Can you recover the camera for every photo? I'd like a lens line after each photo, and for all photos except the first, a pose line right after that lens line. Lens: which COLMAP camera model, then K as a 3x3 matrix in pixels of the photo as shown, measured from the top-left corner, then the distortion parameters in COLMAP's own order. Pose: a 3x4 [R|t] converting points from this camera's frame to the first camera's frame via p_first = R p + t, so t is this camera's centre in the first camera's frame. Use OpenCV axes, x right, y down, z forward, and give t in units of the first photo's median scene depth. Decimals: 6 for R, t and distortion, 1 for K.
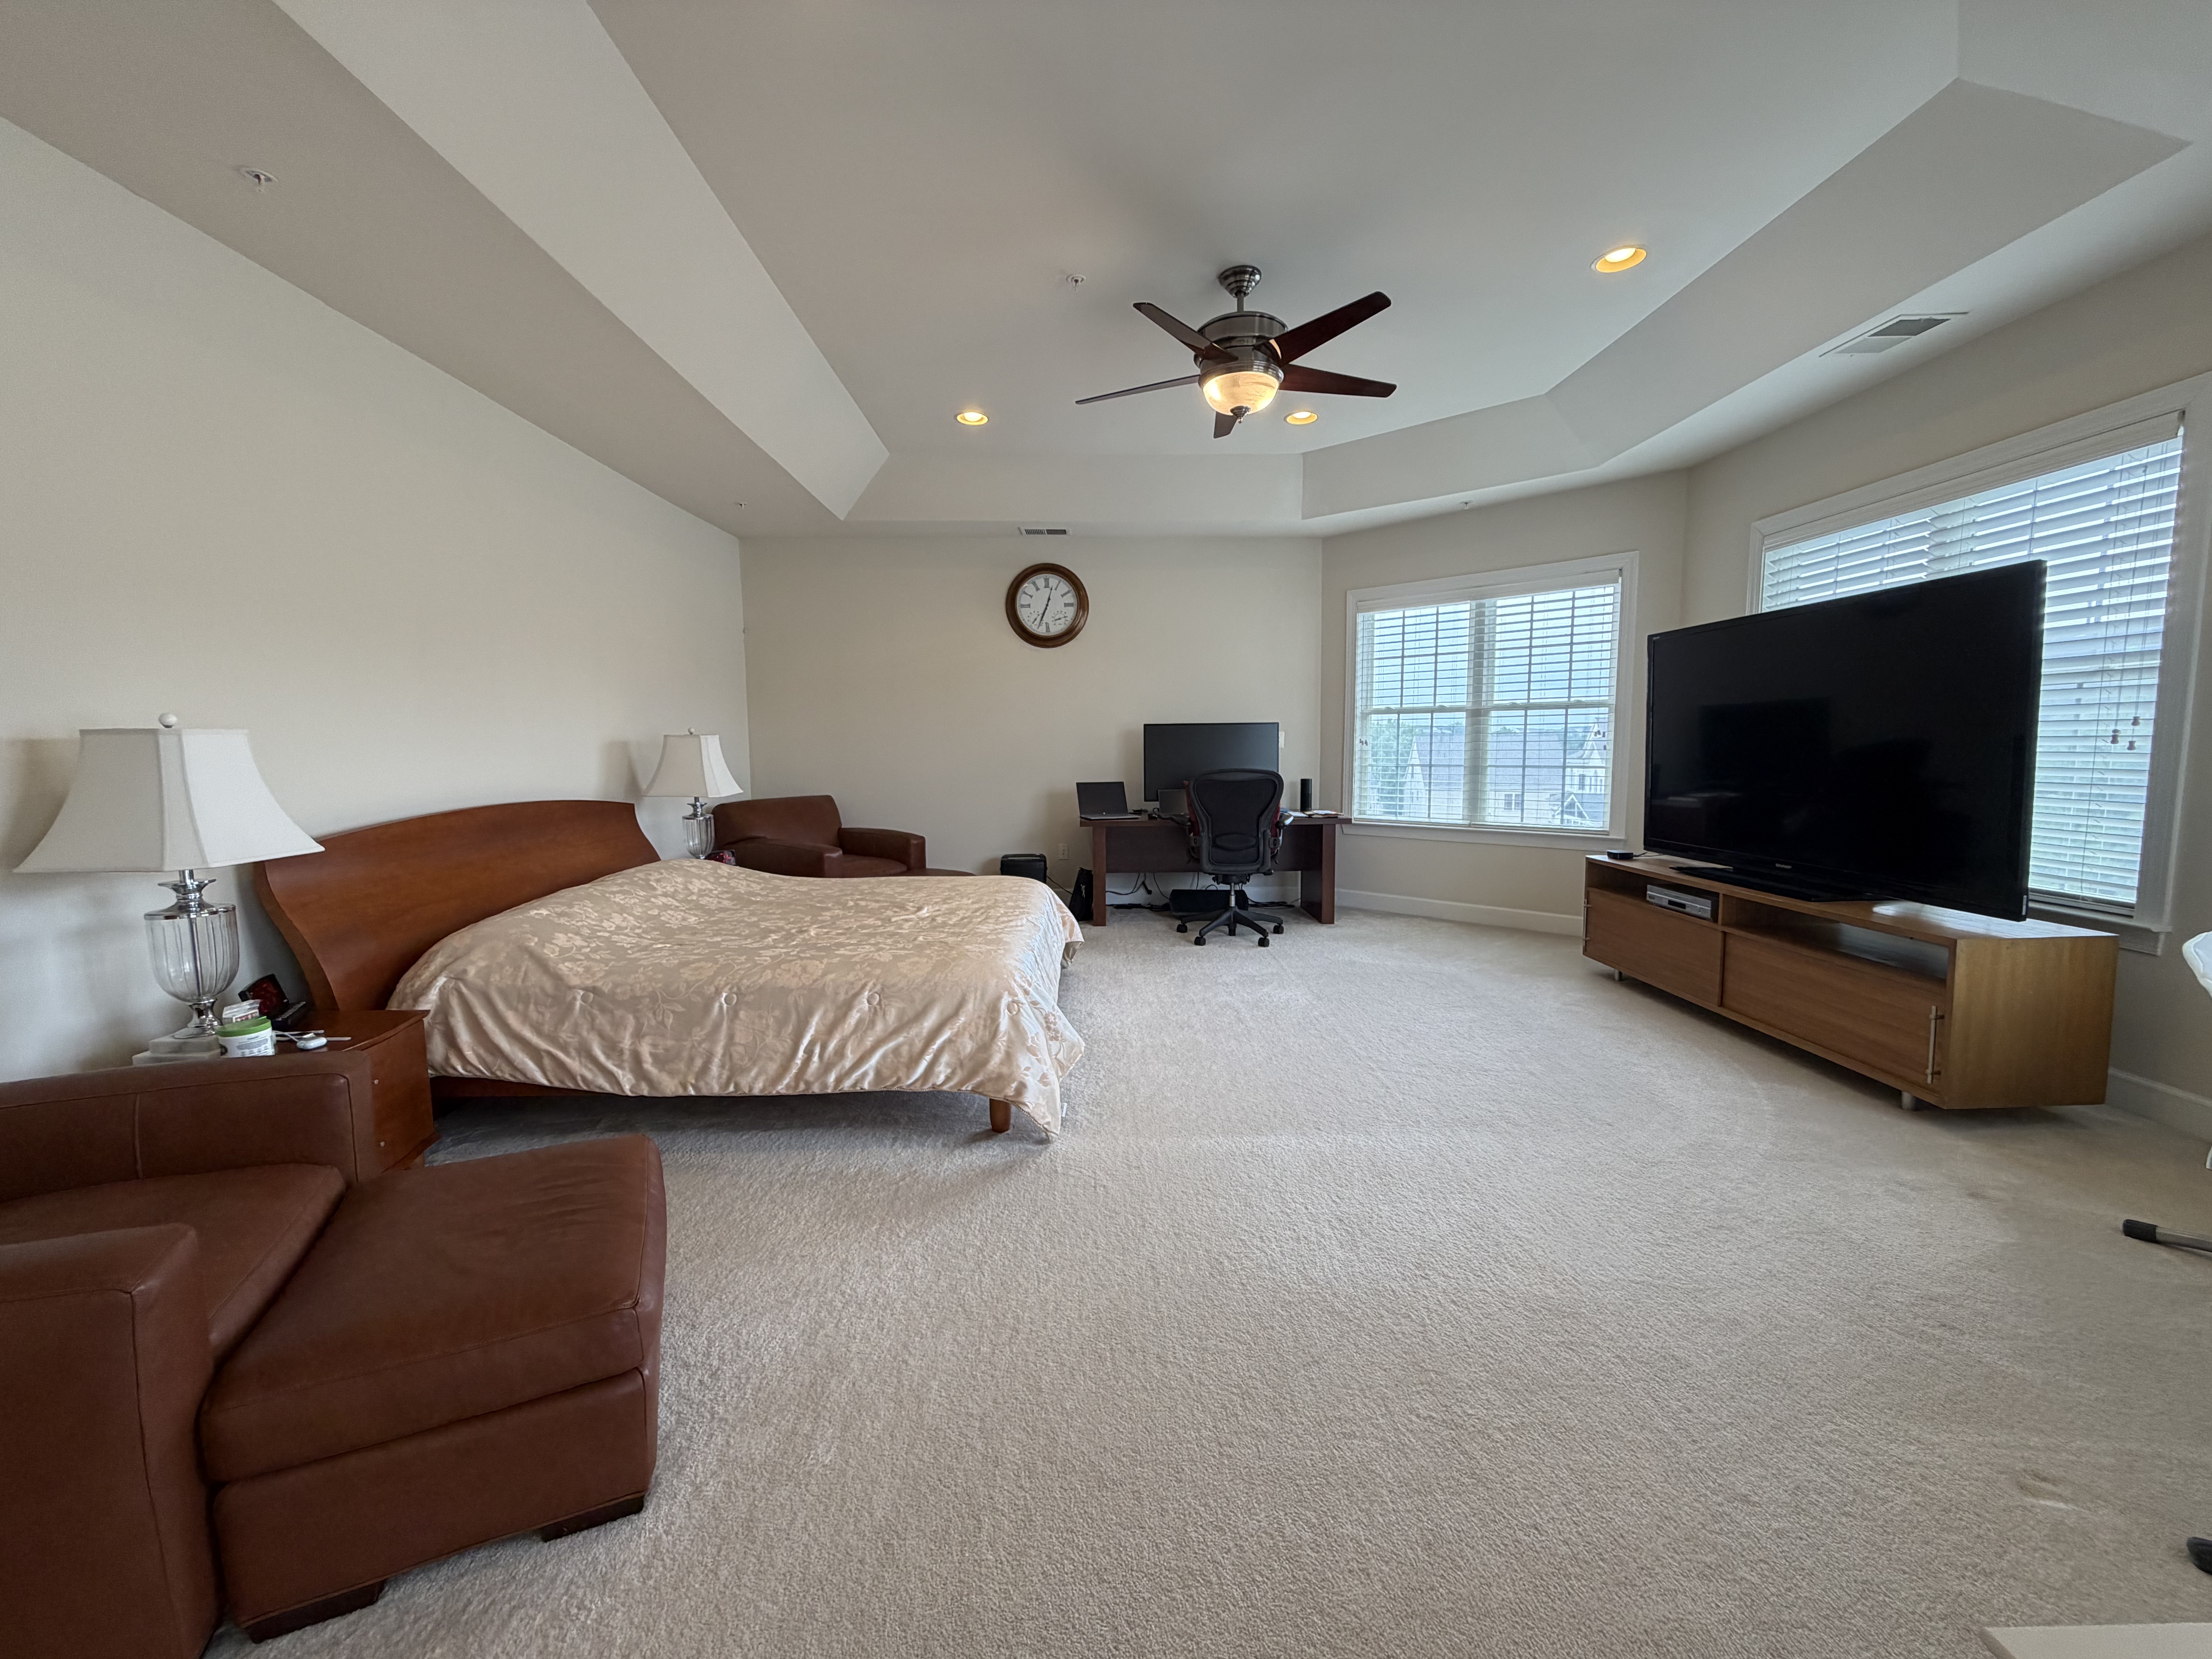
lens RADIAL K [[883.1, 0, 1099.6], [0, 883.1, 826.4], [0, 0, 1]] dist [0.002518, -0.000295]
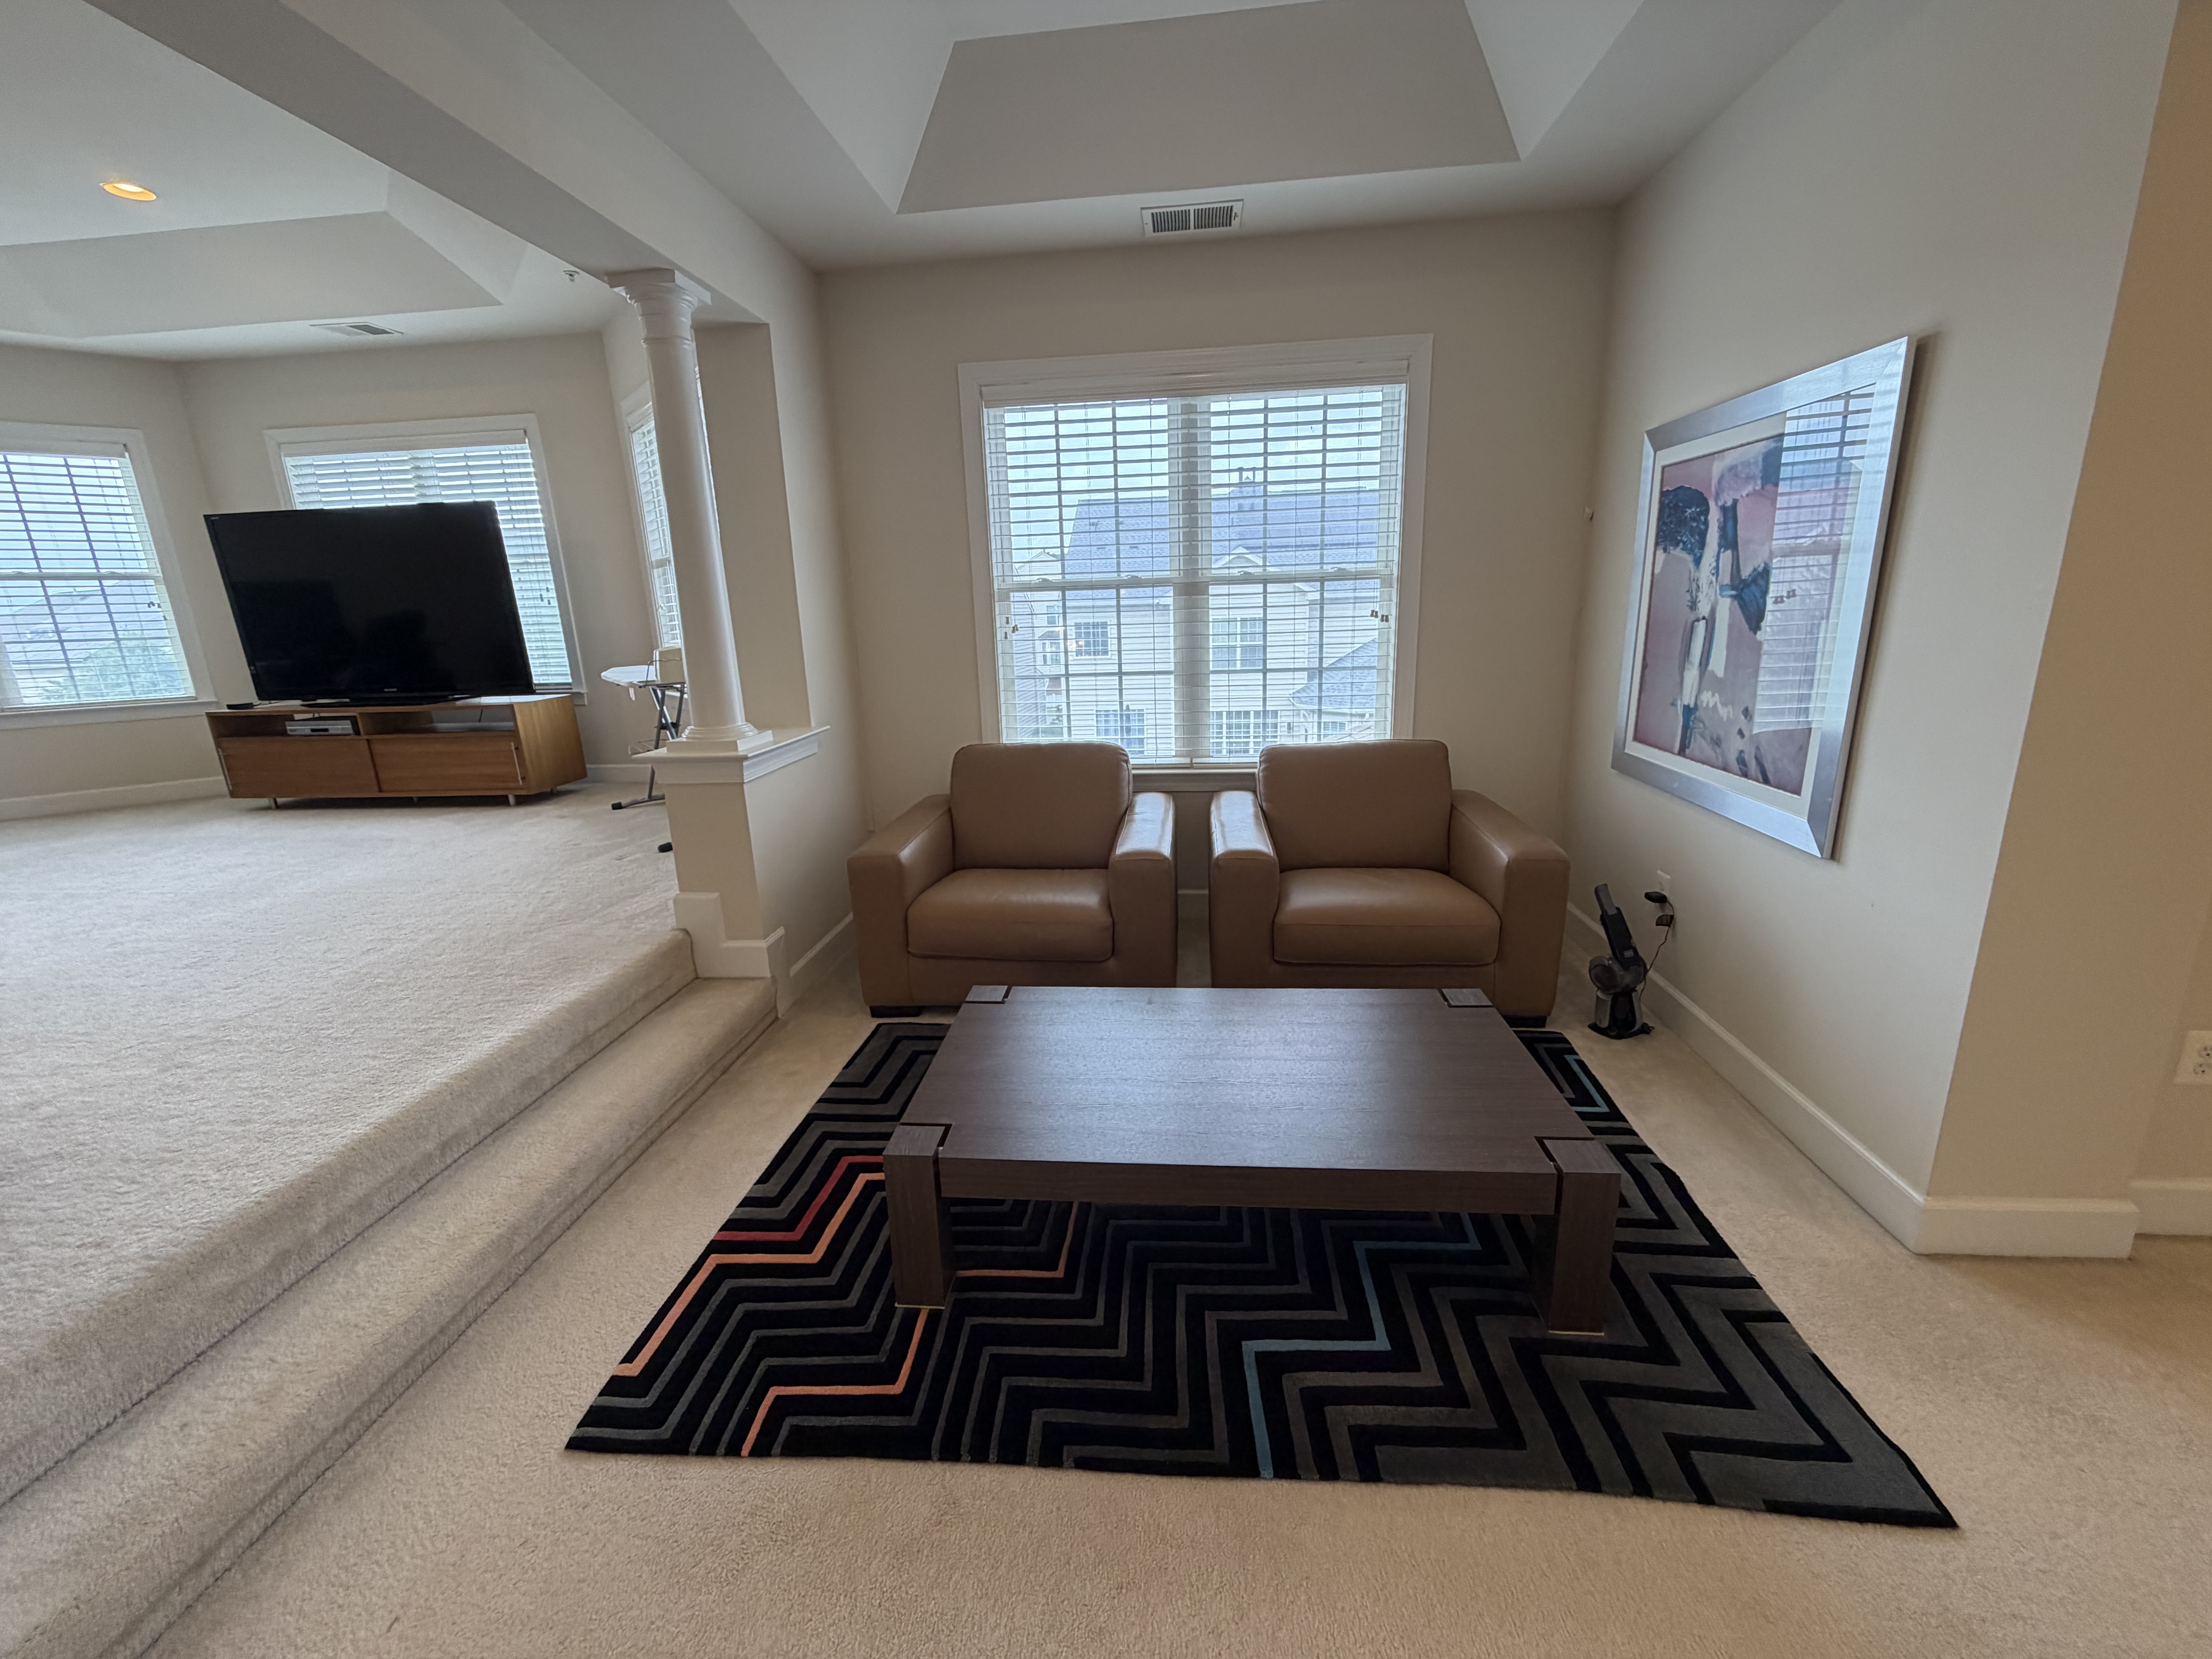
lens RADIAL K [[883.1, 0, 1113.7], [0, 883.1, 834.0], [0, 0, 1]] dist [0.002518, -0.000295]
pose [[0.109590, -0.236343, 0.965470, -0.712346], [0.127540, 0.966635, 0.222151, 0.127434], [-0.985760, 0.098791, 0.136077, -0.453220]]
